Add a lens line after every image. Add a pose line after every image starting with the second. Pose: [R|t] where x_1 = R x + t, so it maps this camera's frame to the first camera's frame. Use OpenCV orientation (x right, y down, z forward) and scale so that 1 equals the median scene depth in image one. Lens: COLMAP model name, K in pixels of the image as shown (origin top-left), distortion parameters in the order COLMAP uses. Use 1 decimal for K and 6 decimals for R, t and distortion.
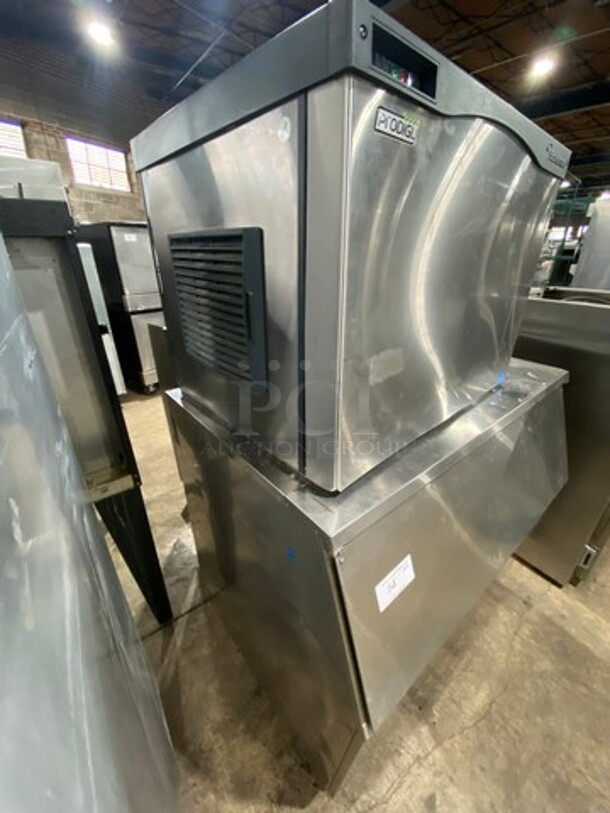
lens RADIAL K [[326.7, 0, 305.0], [0, 326.7, 406.5], [0, 0, 1]] dist [0.000597, -0.013667]
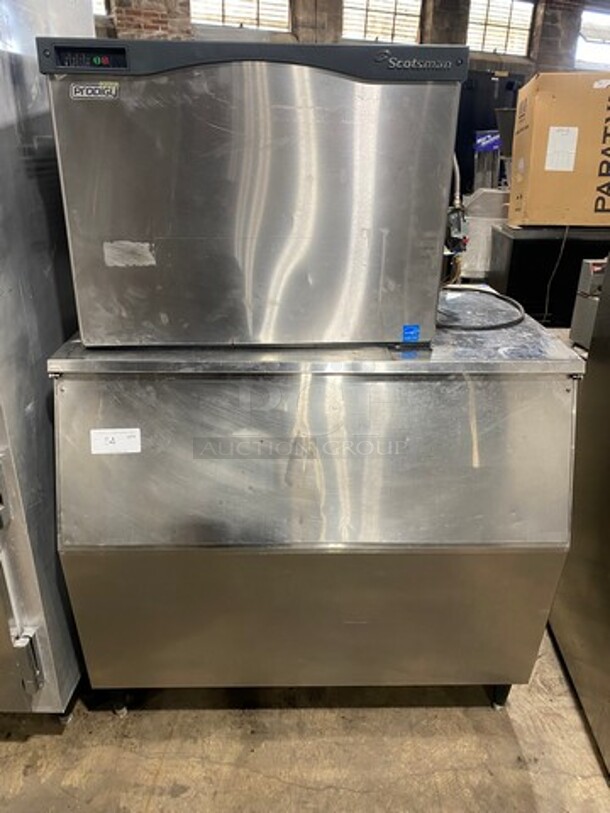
lens RADIAL K [[616.1, 0, 305.0], [0, 616.1, 406.5], [0, 0, 1]] dist [-0.001608, -0.000514]
pose [[0.784588, 0.259066, -0.563299, 1.100472], [-0.277069, 0.959260, 0.055257, 0.057666], [0.554665, 0.112718, 0.824403, -0.256833]]
